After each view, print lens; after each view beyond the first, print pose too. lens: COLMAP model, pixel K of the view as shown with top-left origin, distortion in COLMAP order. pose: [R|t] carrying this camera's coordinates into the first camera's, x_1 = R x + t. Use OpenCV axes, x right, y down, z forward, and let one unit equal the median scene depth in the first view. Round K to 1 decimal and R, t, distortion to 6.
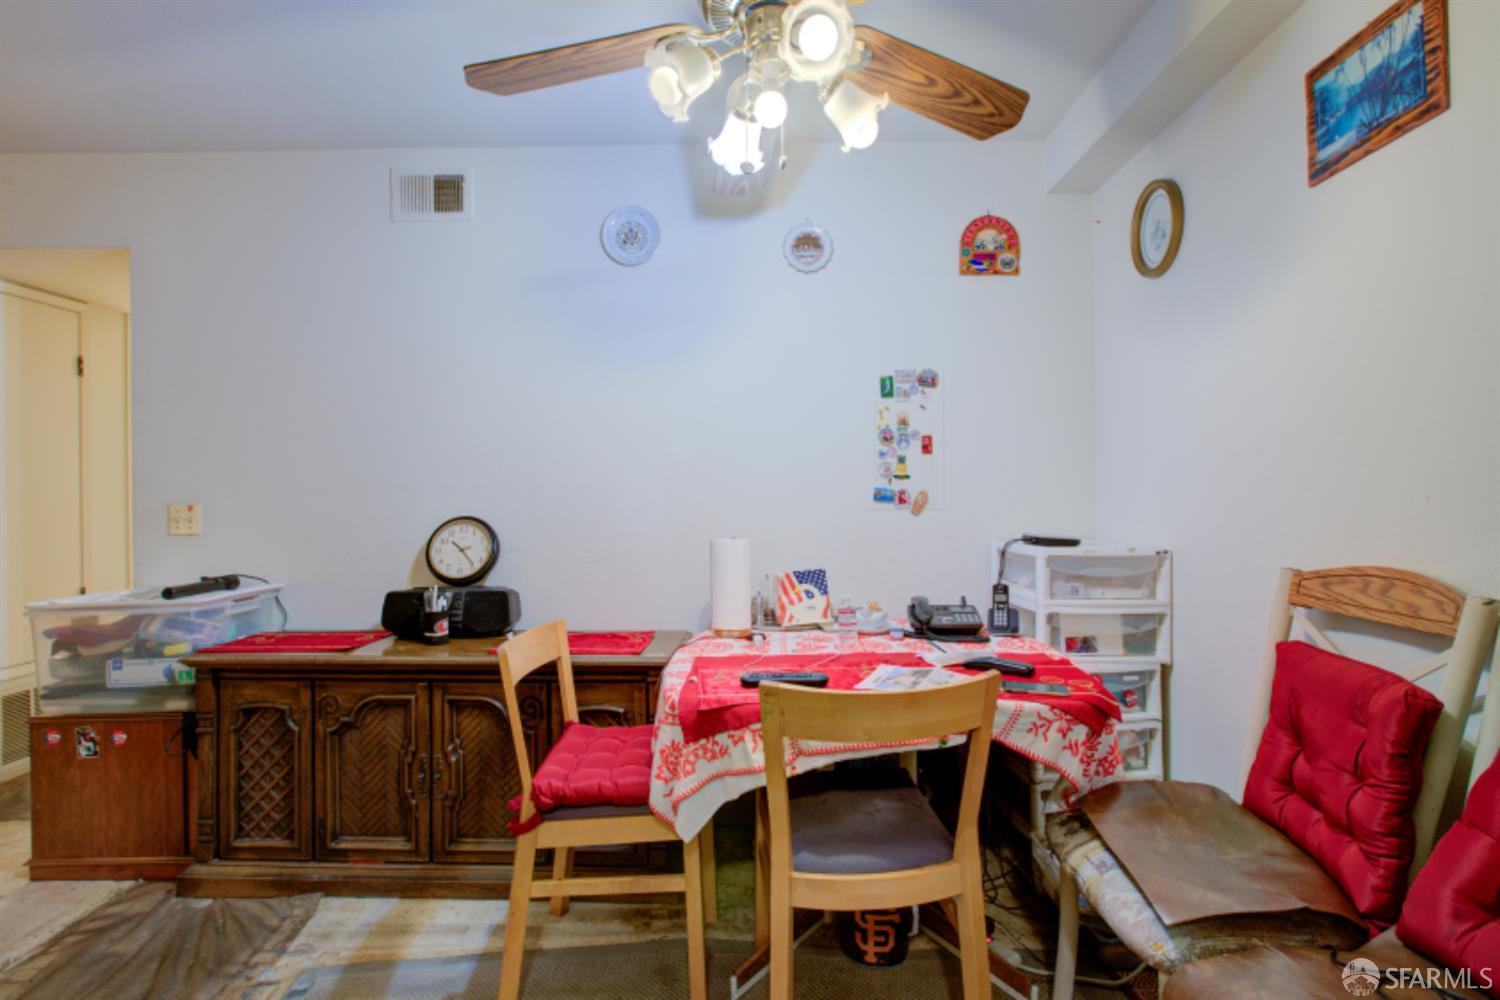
lens RADIAL K [[708.3, 0, 750.0], [0, 708.3, 500.0], [0, 0, 1]] dist [-0.003013, 0.000287]
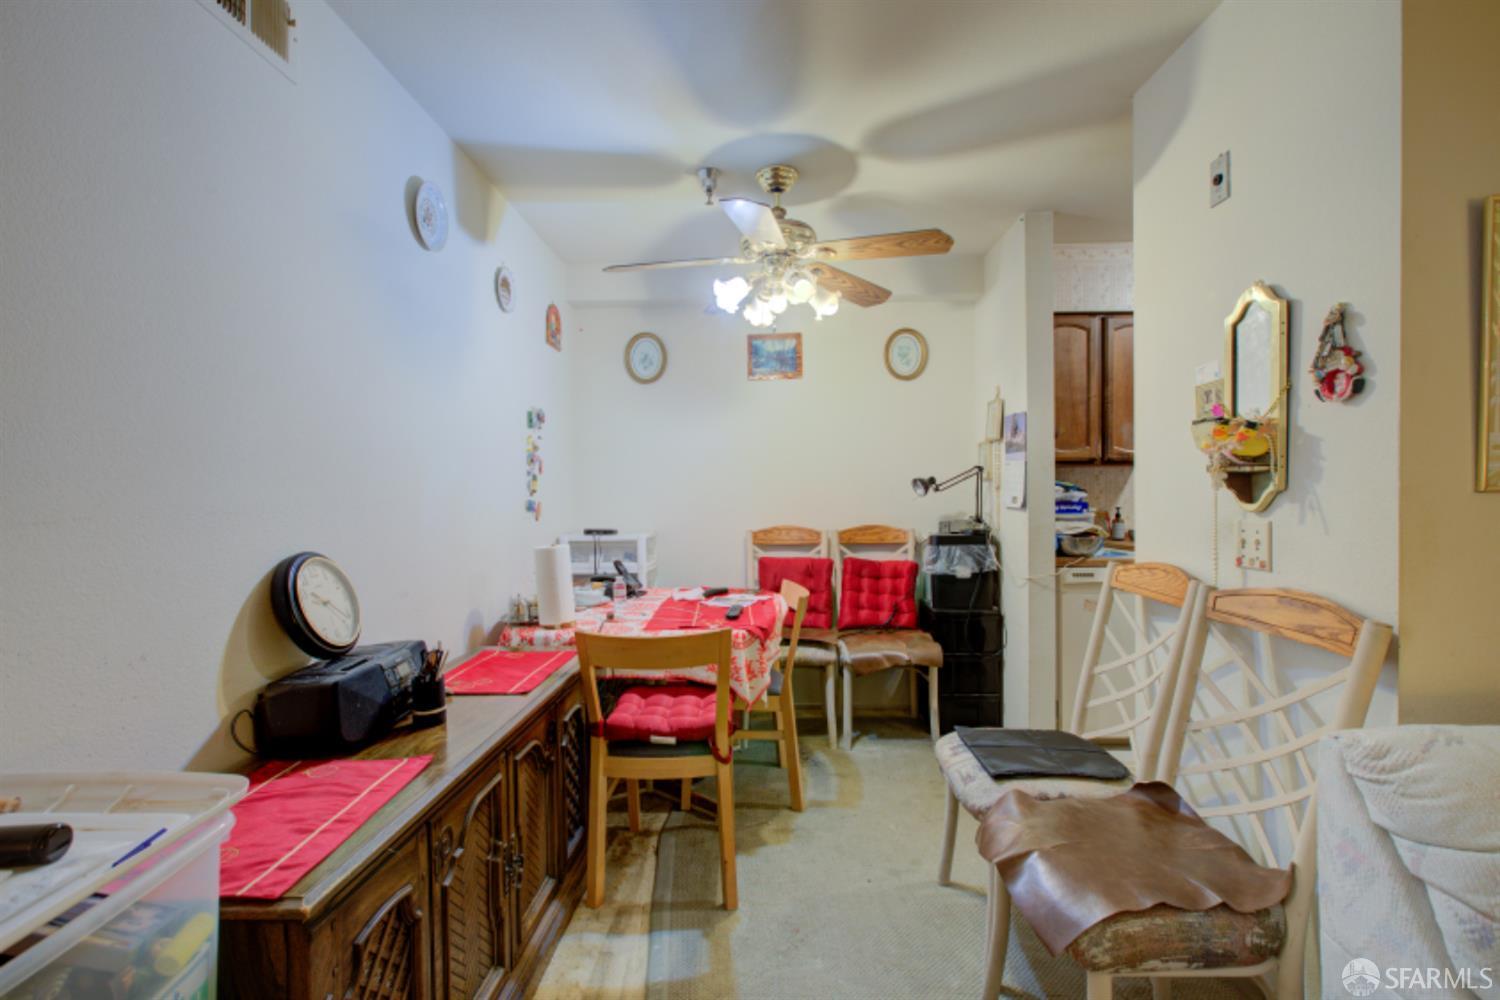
lens RADIAL K [[685.1, 0, 750.0], [0, 685.1, 500.0], [0, 0, 1]] dist [-0.018852, 0.006152]
pose [[0.009260, -0.015493, 0.999837, -1.180678], [0.012728, 0.999801, 0.015375, -0.034062], [-0.999876, 0.012584, 0.009456, 0.689628]]
